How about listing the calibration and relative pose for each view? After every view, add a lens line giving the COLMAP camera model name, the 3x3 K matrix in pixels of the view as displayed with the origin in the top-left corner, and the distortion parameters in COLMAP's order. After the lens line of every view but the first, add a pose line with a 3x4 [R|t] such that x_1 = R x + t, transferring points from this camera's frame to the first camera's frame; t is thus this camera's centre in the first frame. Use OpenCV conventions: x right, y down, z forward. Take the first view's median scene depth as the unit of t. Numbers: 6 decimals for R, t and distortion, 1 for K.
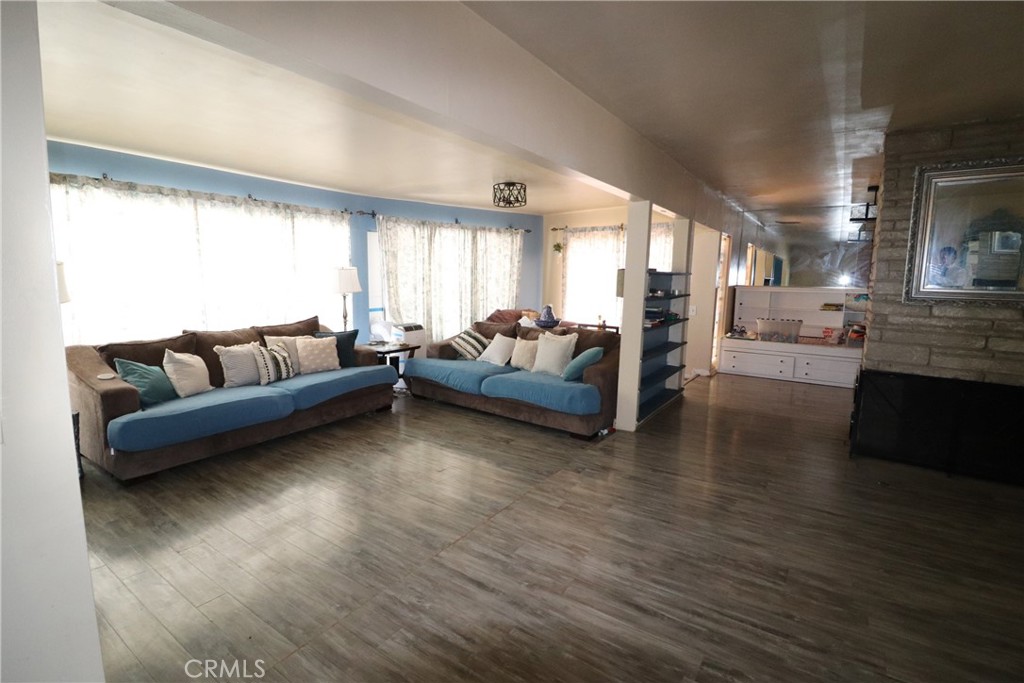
lens RADIAL K [[478.9, 0, 514.6], [0, 478.9, 333.2], [0, 0, 1]] dist [-0.001005, -0.000646]
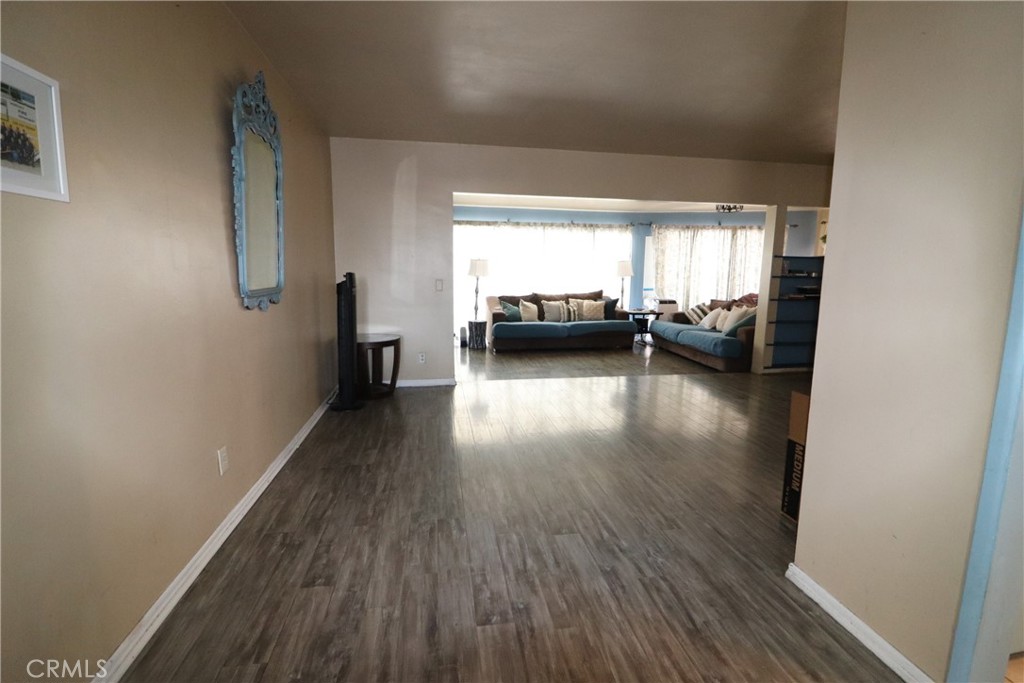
lens RADIAL K [[478.9, 0, 512.8], [0, 478.9, 340.5], [0, 0, 1]] dist [-0.001005, -0.000646]
pose [[0.682660, 0.095782, -0.724431, 0.601048], [-0.086270, 0.995003, 0.050261, 0.082602], [0.725626, 0.028185, 0.687512, -0.366151]]
